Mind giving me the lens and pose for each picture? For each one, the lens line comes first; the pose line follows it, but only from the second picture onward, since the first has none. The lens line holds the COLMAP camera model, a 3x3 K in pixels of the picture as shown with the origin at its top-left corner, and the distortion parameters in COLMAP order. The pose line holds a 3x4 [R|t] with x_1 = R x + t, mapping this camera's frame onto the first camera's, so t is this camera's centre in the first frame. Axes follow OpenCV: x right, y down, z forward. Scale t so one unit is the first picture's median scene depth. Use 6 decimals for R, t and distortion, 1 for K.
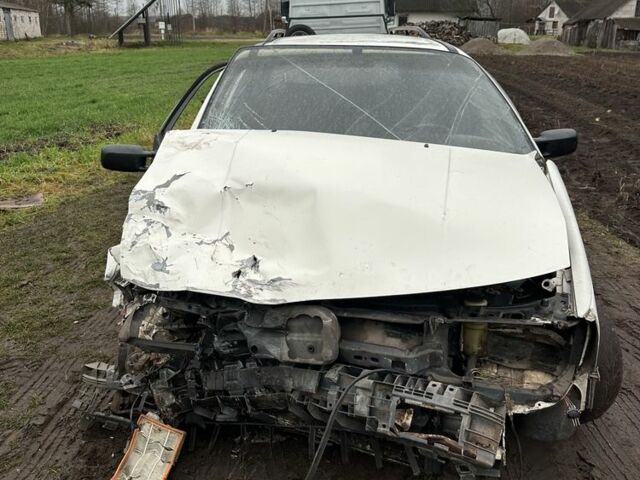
lens RADIAL K [[619.1, 0, 320.0], [0, 619.1, 240.0], [0, 0, 1]] dist [0.002317, -0.014100]
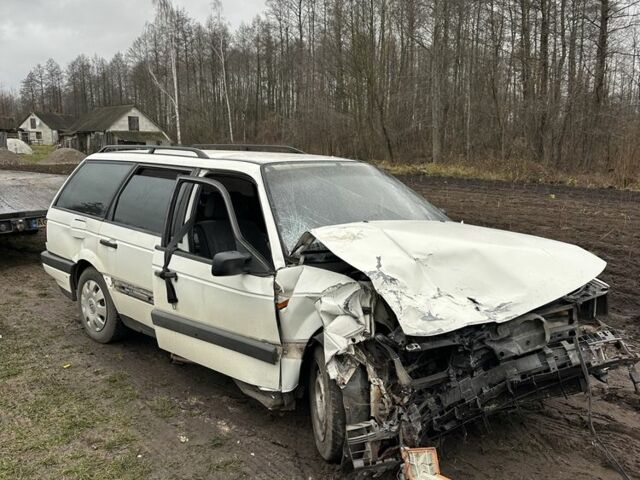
lens RADIAL K [[619.1, 0, 320.0], [0, 619.1, 240.0], [0, 0, 1]] dist [0.002317, -0.014100]
pose [[0.677601, -0.105405, 0.727837, -0.106209], [0.224590, 0.972056, -0.068316, -0.006536], [-0.700297, 0.209756, 0.682339, 0.015422]]
